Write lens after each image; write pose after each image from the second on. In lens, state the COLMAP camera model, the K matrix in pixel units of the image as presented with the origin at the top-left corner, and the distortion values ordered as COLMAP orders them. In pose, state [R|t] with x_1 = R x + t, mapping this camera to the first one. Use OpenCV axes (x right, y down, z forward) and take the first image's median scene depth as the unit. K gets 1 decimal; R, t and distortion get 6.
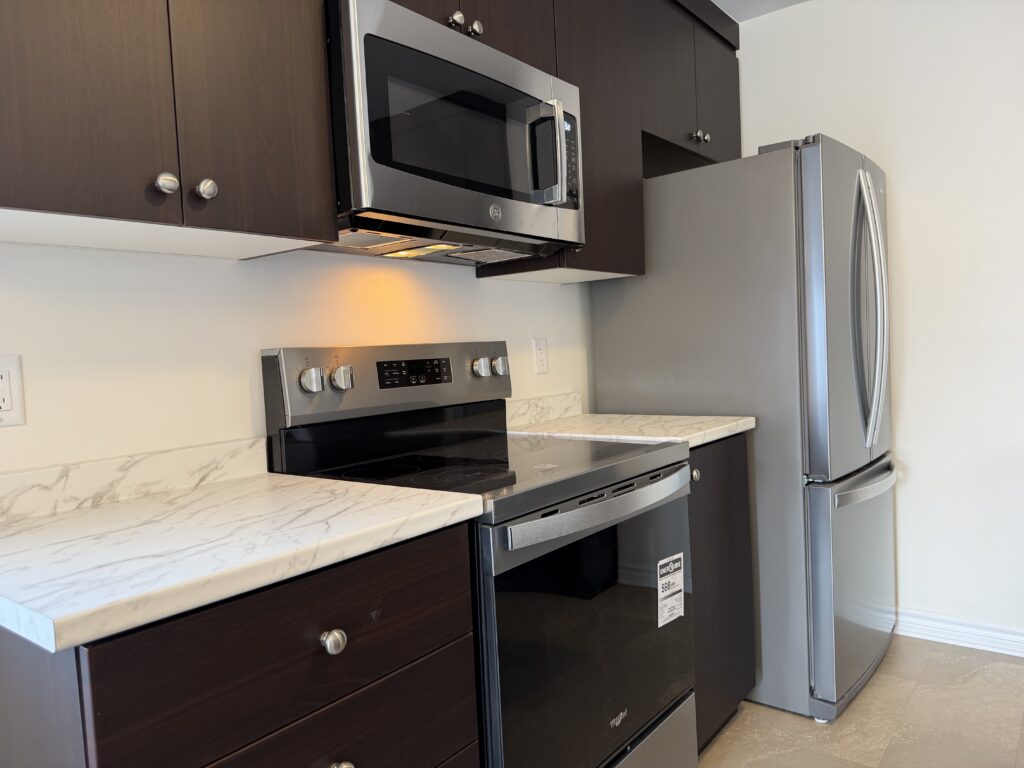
lens RADIAL K [[717.4, 0, 516.6], [0, 717.4, 388.4], [0, 0, 1]] dist [0.058612, -0.070375]
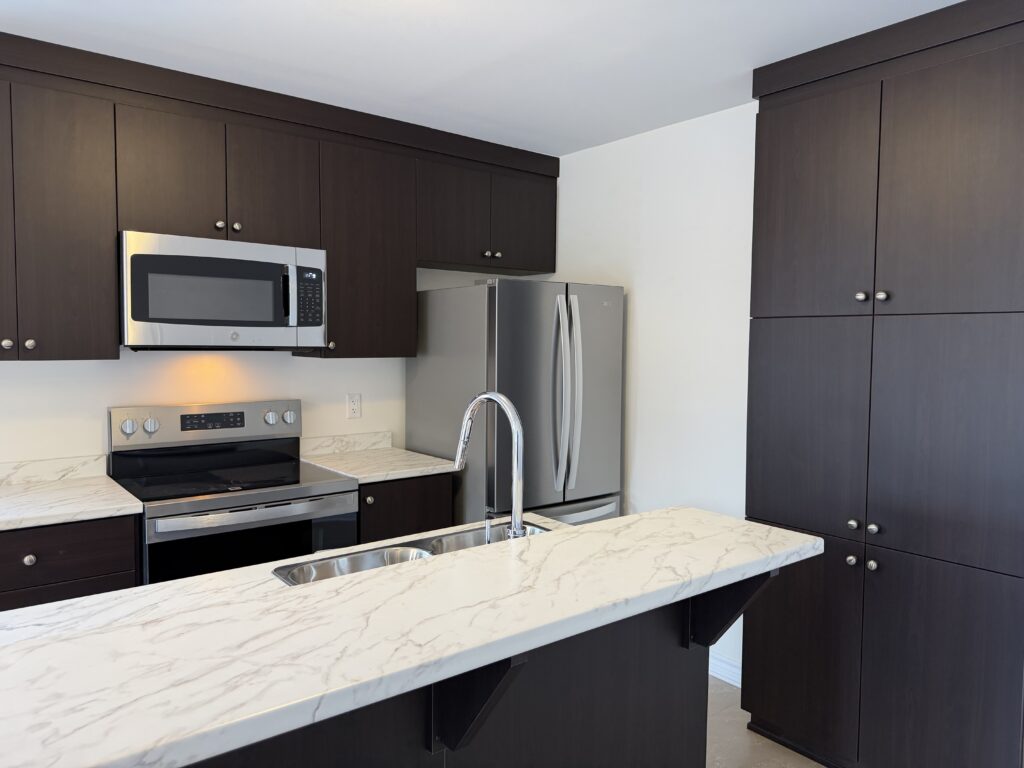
lens RADIAL K [[717.4, 0, 508.3], [0, 717.4, 381.6], [0, 0, 1]] dist [0.058612, -0.070375]
pose [[0.971139, 0.072512, -0.227226, 0.934446], [-0.070902, 0.997367, 0.015248, -0.195701], [0.227733, 0.001303, 0.973723, -0.492050]]
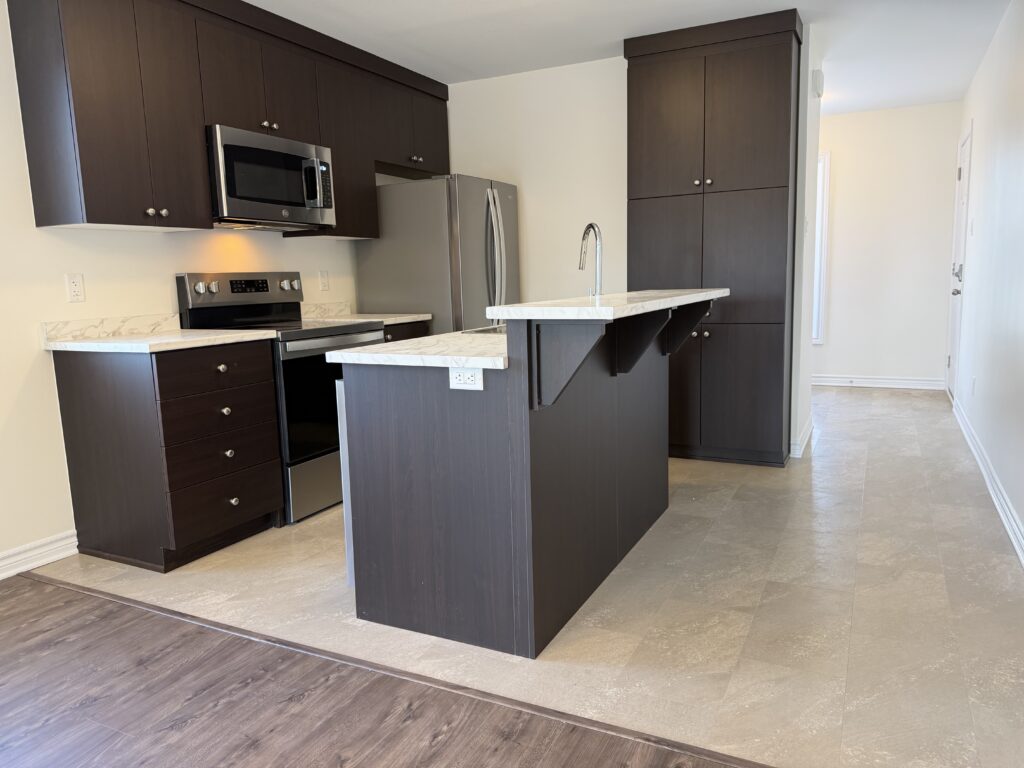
lens RADIAL K [[717.4, 0, 512.8], [0, 717.4, 383.6], [0, 0, 1]] dist [0.058612, -0.070375]
pose [[0.980162, -0.008344, 0.198023, 0.198159], [-0.009471, 0.996000, 0.088847, 0.068563], [-0.197973, -0.088960, 0.976162, -1.273531]]
